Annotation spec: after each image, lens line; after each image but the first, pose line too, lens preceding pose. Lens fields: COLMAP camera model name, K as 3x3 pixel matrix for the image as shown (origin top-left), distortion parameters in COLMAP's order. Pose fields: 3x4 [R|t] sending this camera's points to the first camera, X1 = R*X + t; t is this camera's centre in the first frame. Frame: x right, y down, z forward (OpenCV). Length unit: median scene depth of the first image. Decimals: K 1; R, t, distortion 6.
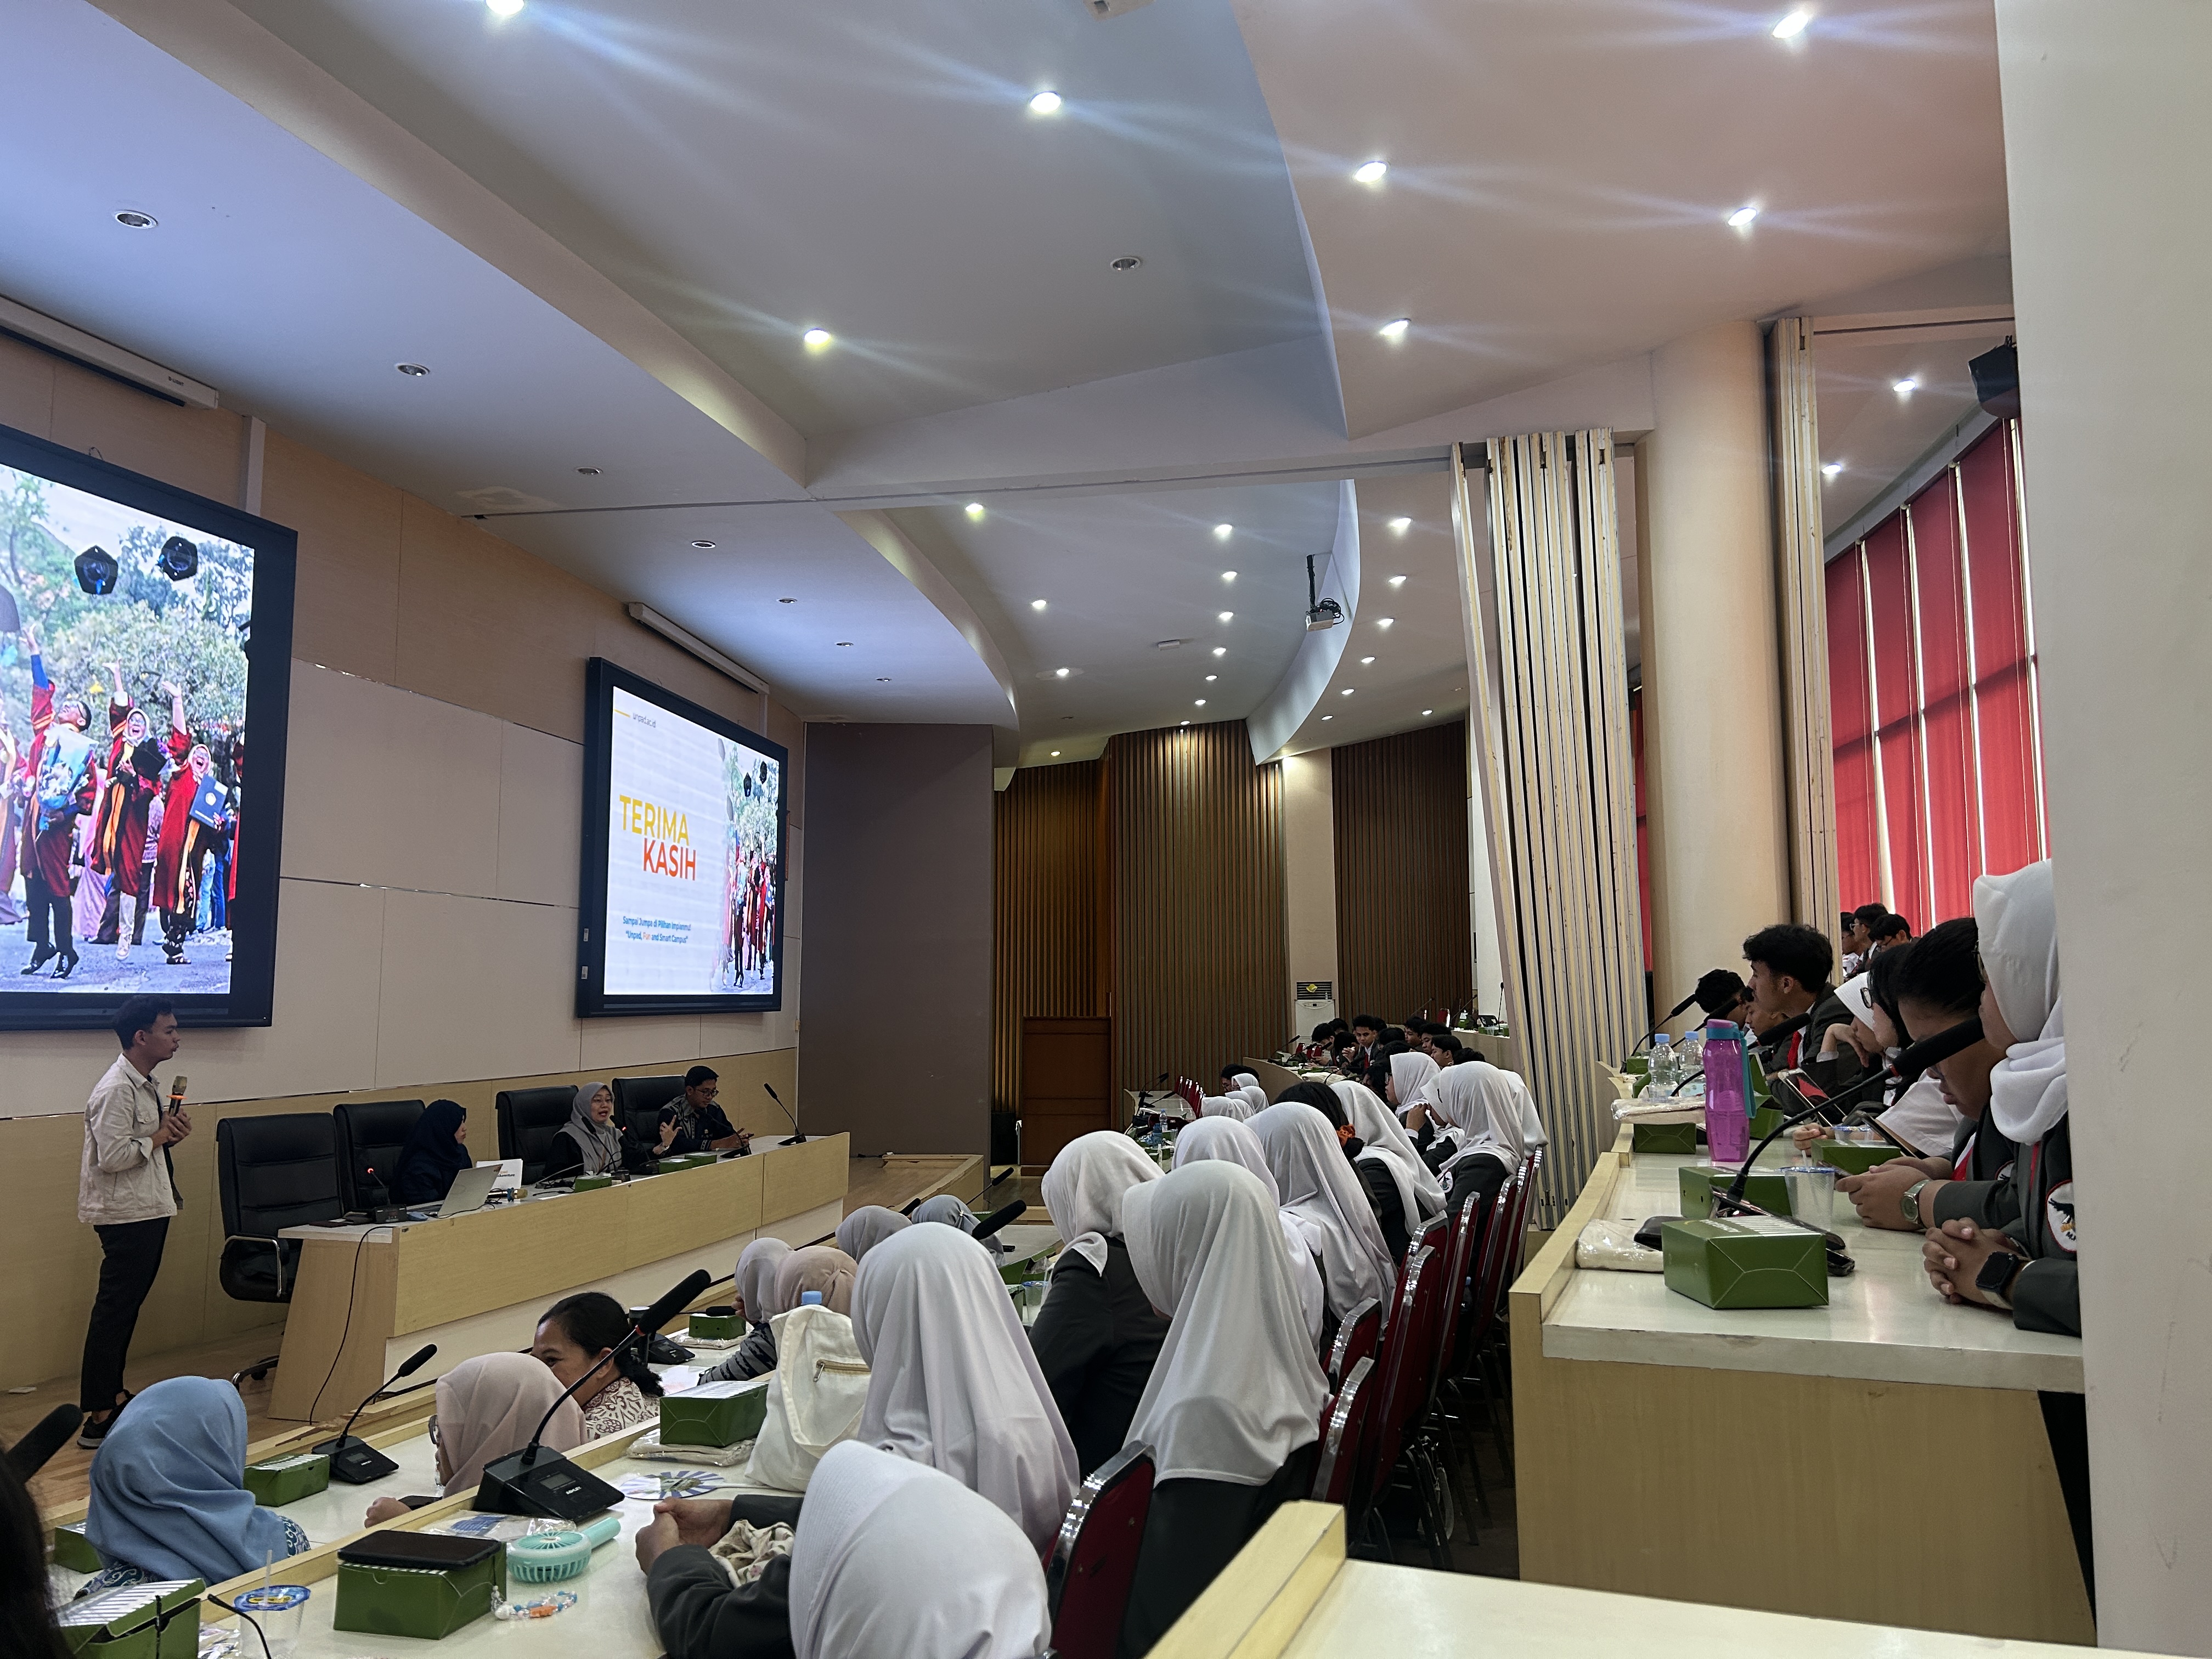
lens RADIAL K [[1633.8, 0, 1100.8], [0, 1633.8, 838.9], [0, 0, 1]] dist [0.121073, -0.159691]
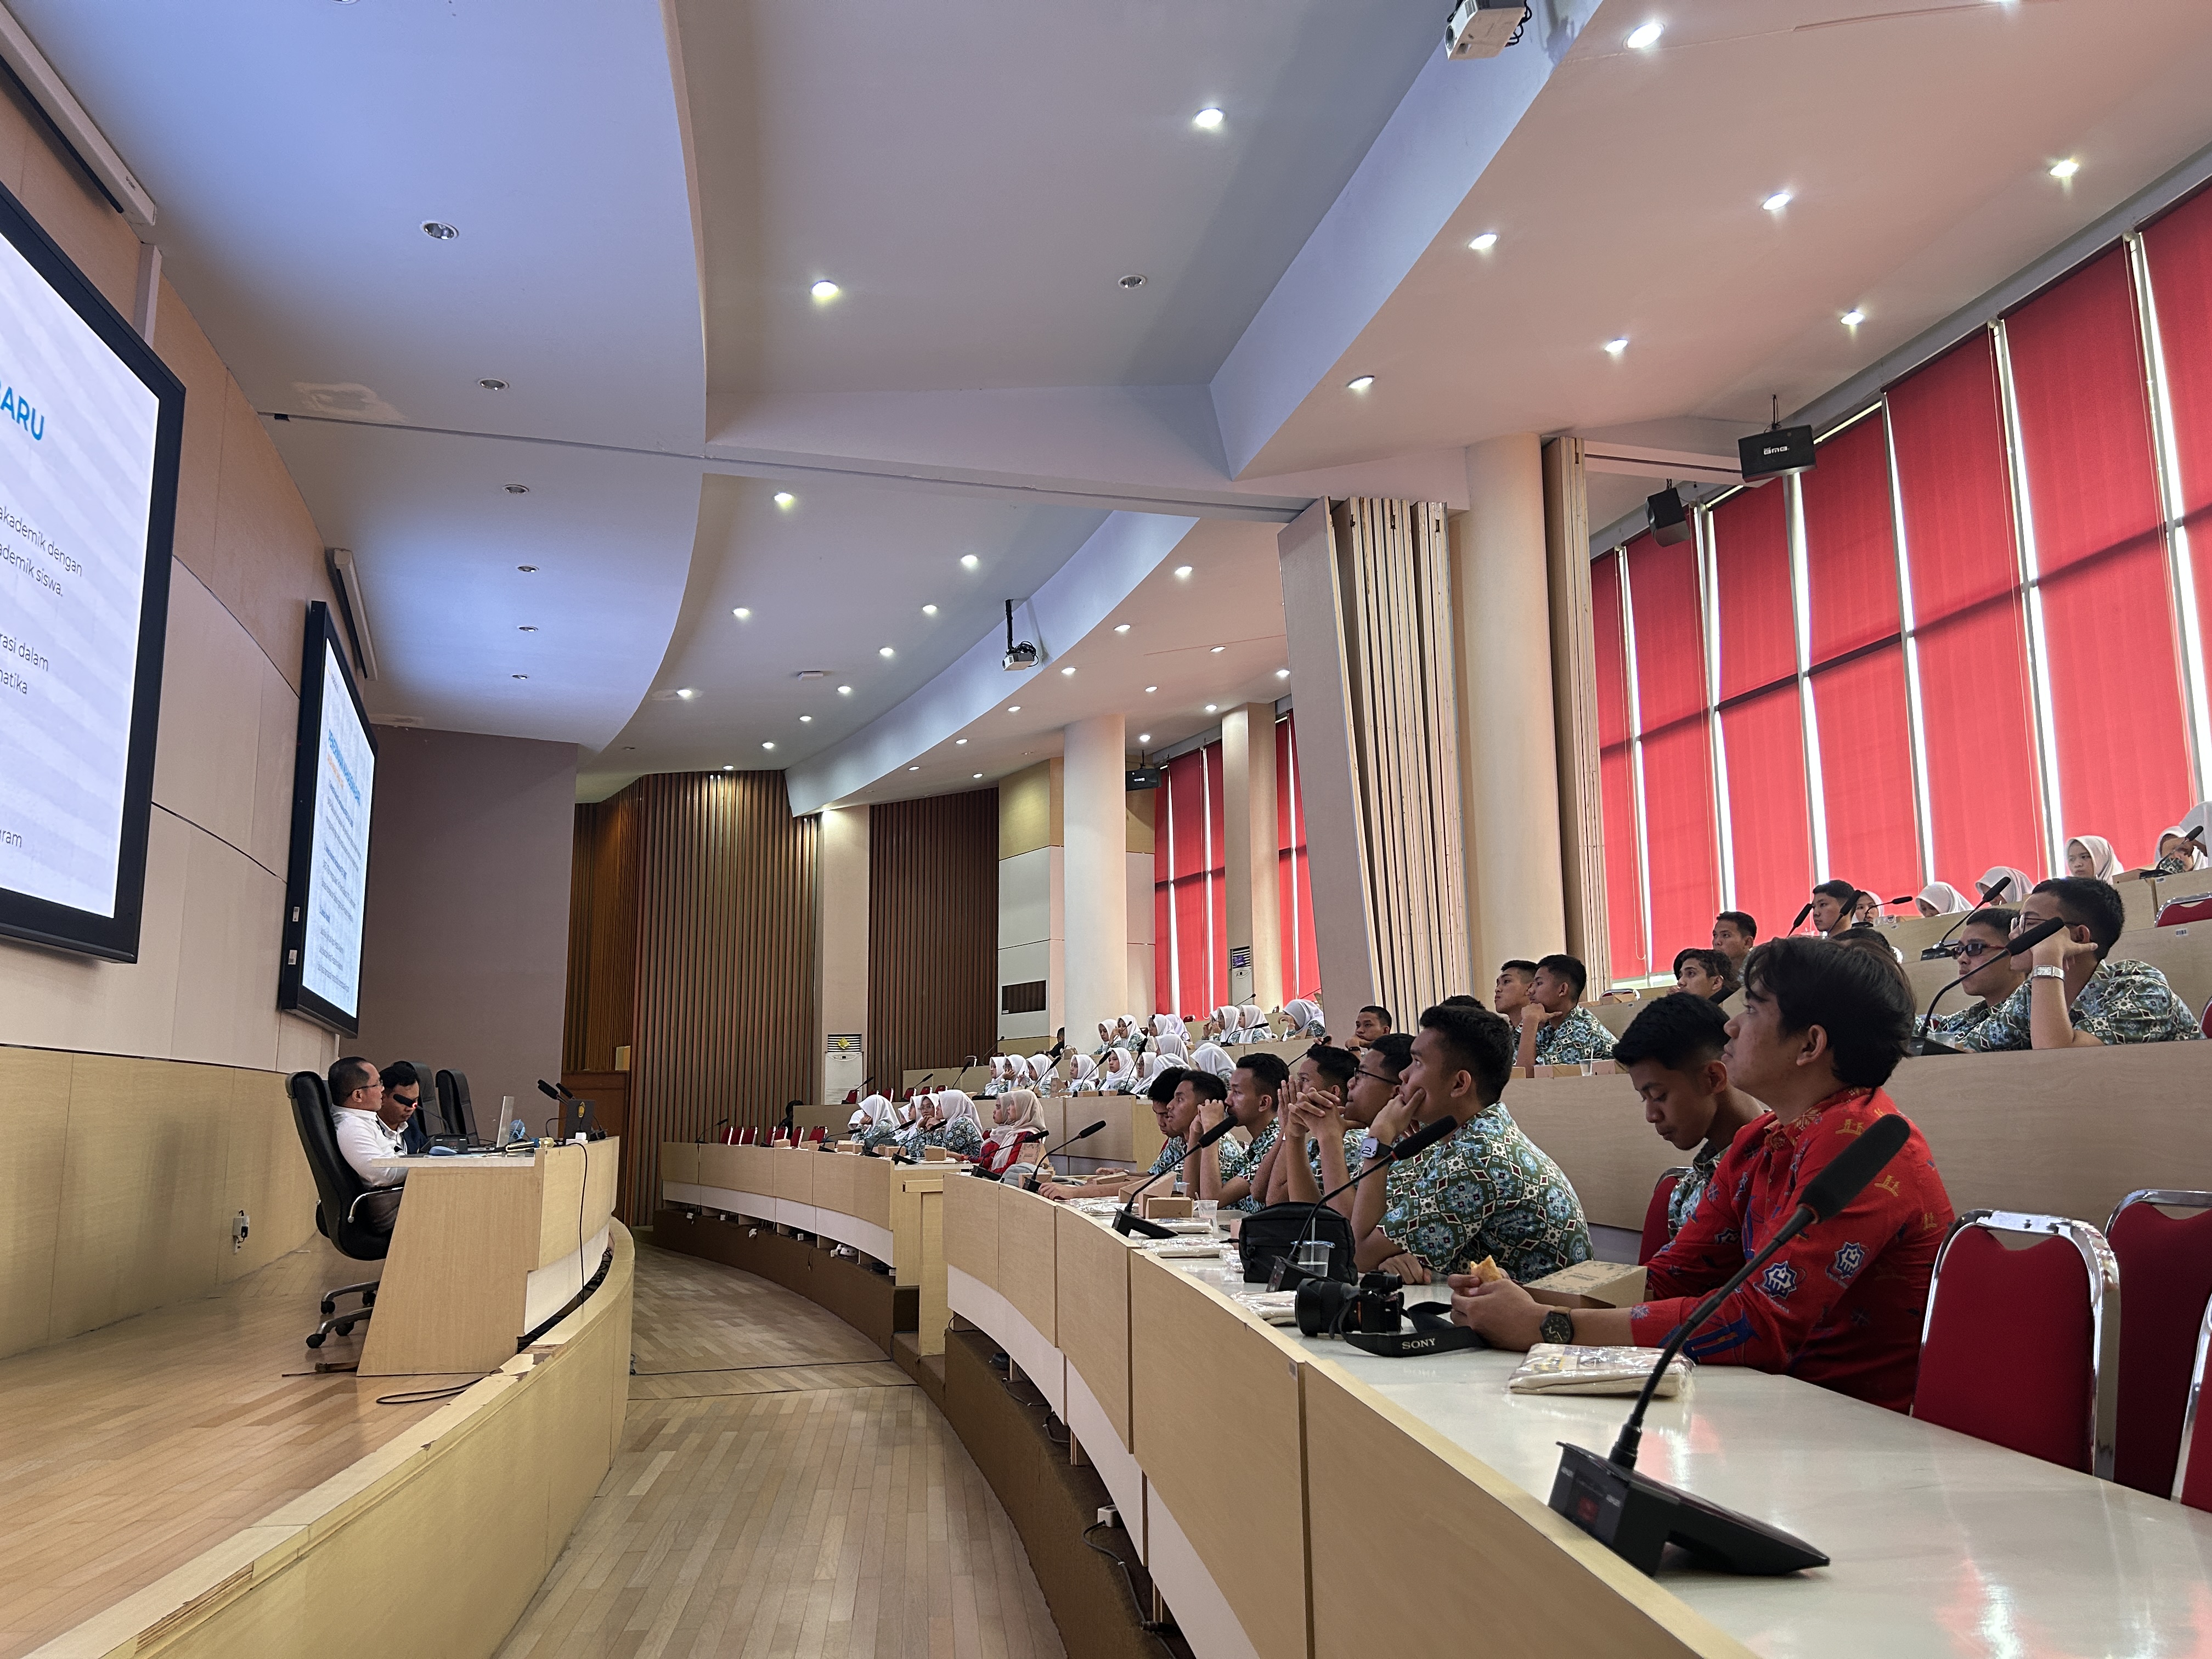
lens RADIAL K [[1633.8, 0, 1100.8], [0, 1633.8, 838.9], [0, 0, 1]] dist [0.121073, -0.159691]
pose [[0.907446, 0.065410, 0.415045, -0.272281], [-0.038552, 0.996603, -0.072771, 0.061420], [-0.418395, 0.050035, 0.906886, 0.026594]]
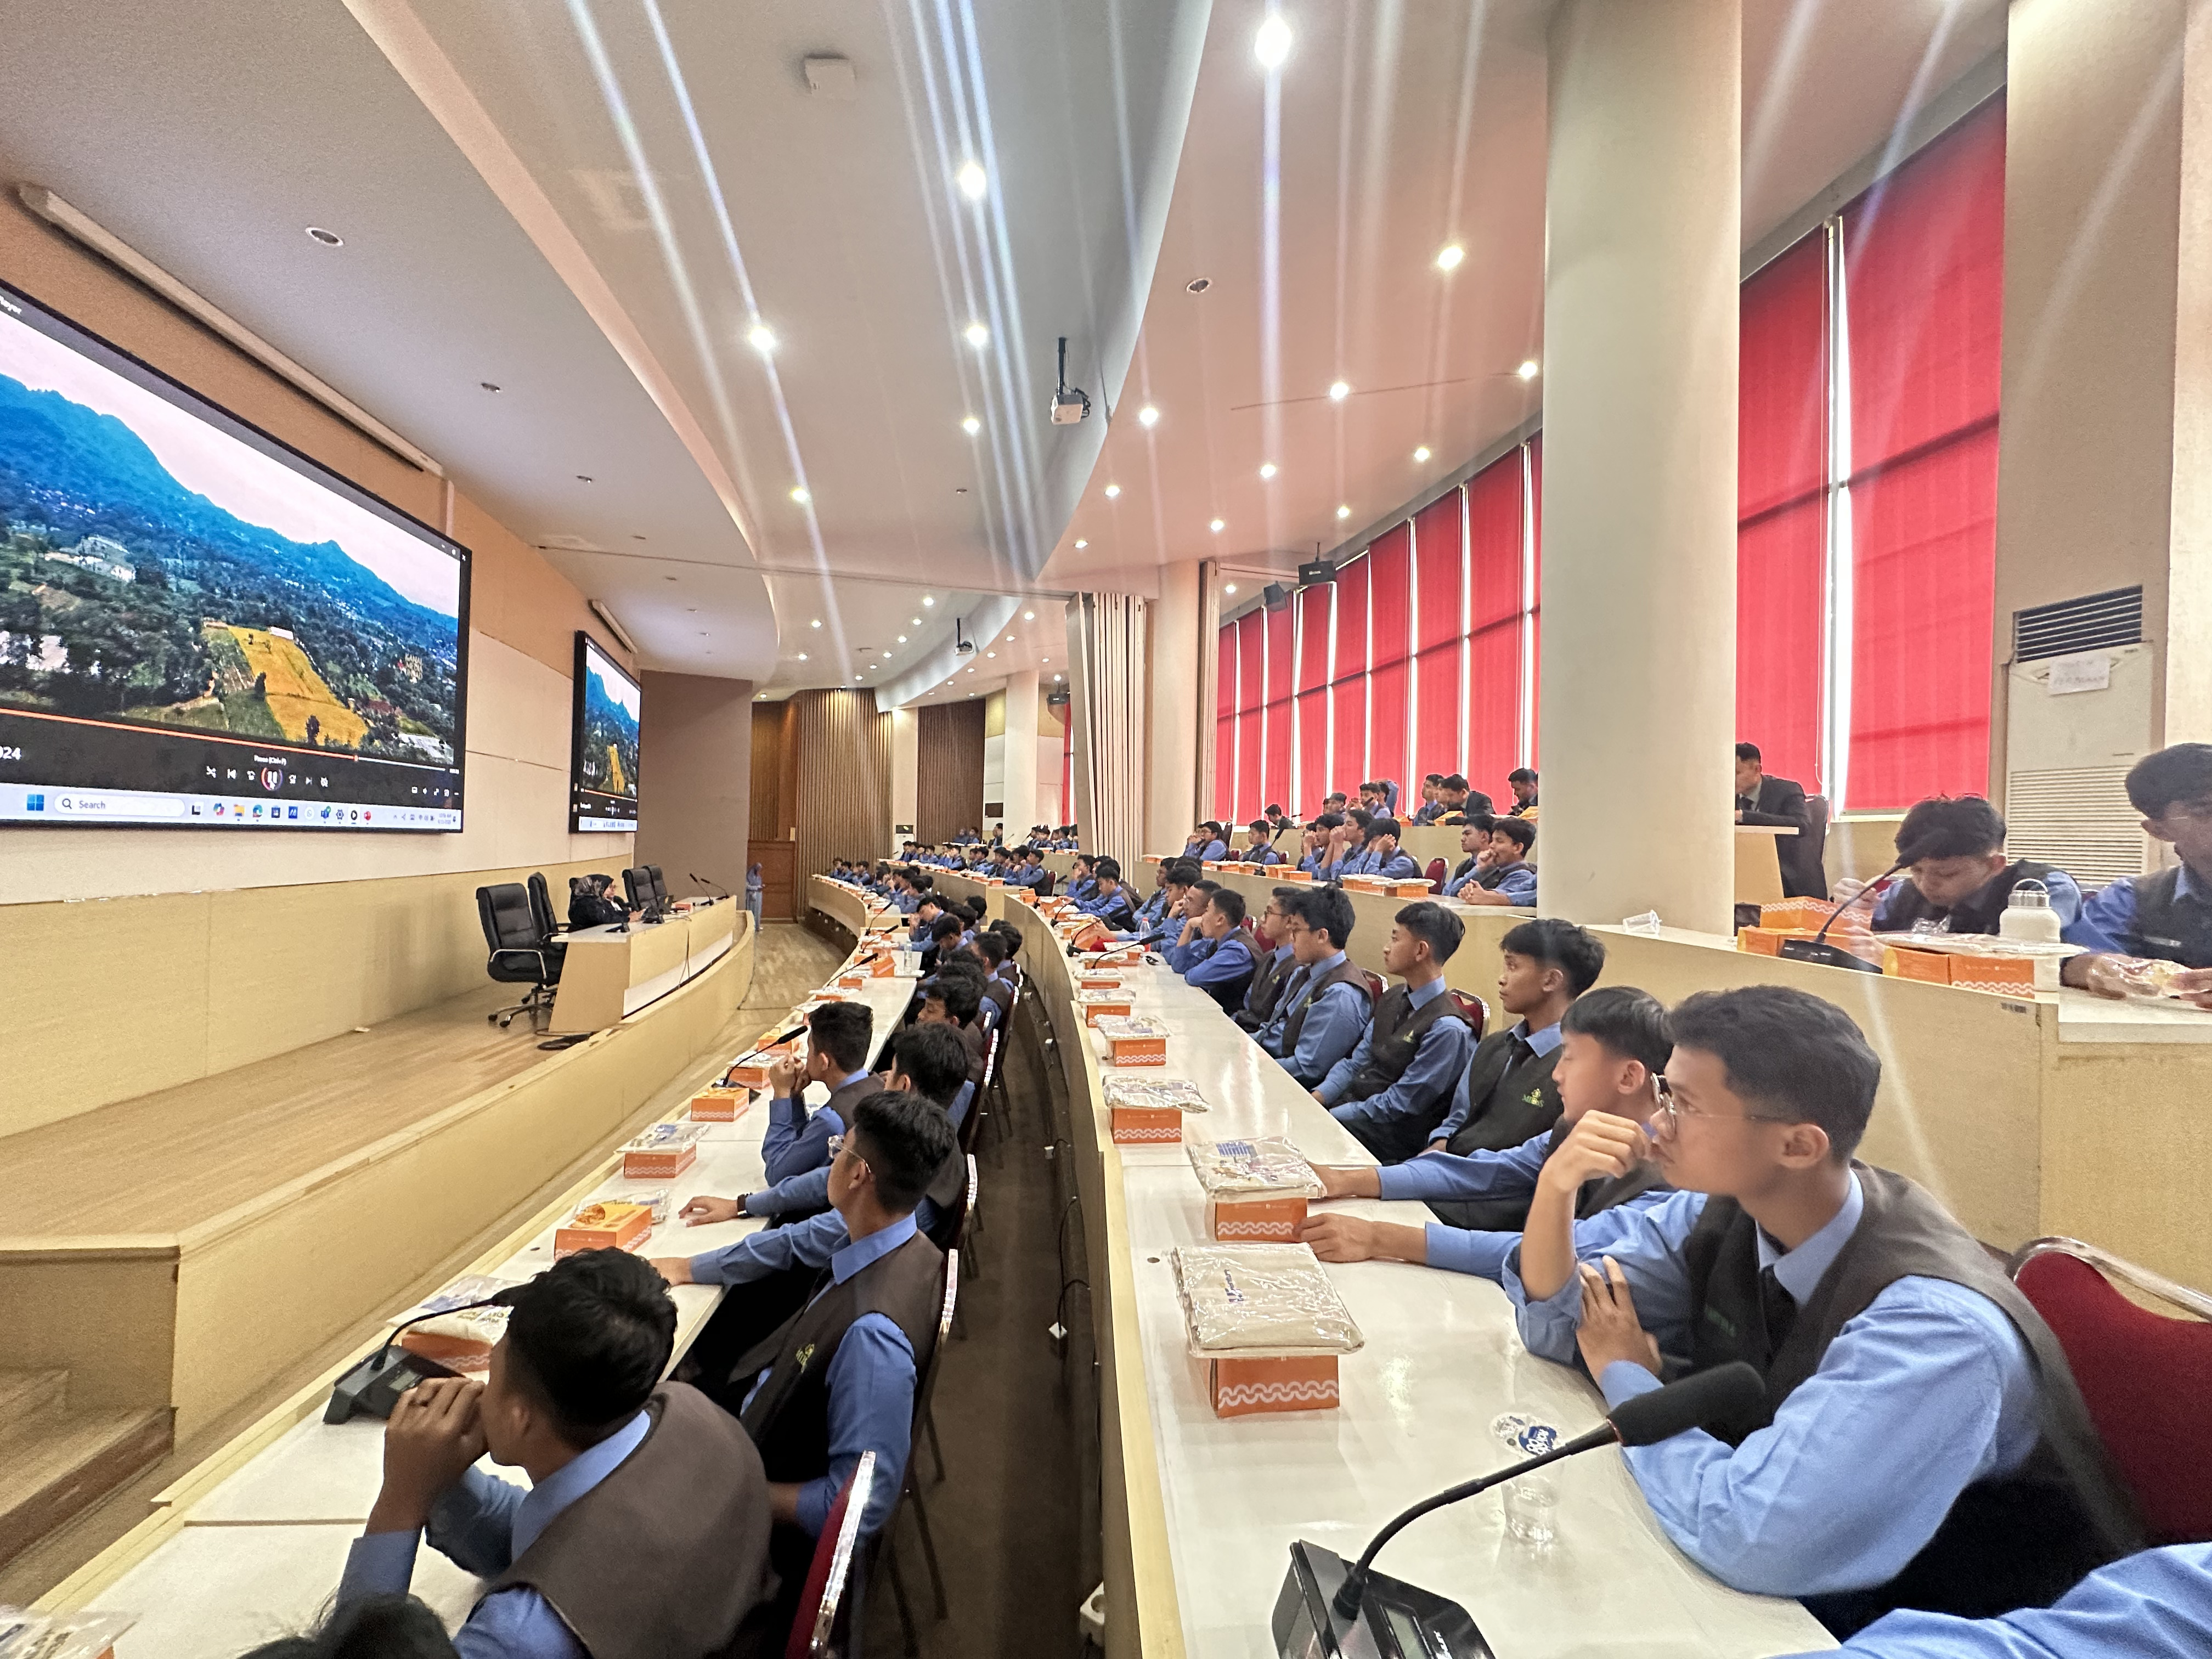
lens RADIAL K [[869.3, 0, 1106.0], [0, 869.3, 829.5], [0, 0, 1]] dist [-0.023479, 0.000013]
pose [[0.901940, 0.030063, 0.430814, -0.180251], [-0.068787, 0.994839, 0.074588, -0.004009], [-0.426349, -0.096908, 0.899353, -0.079982]]
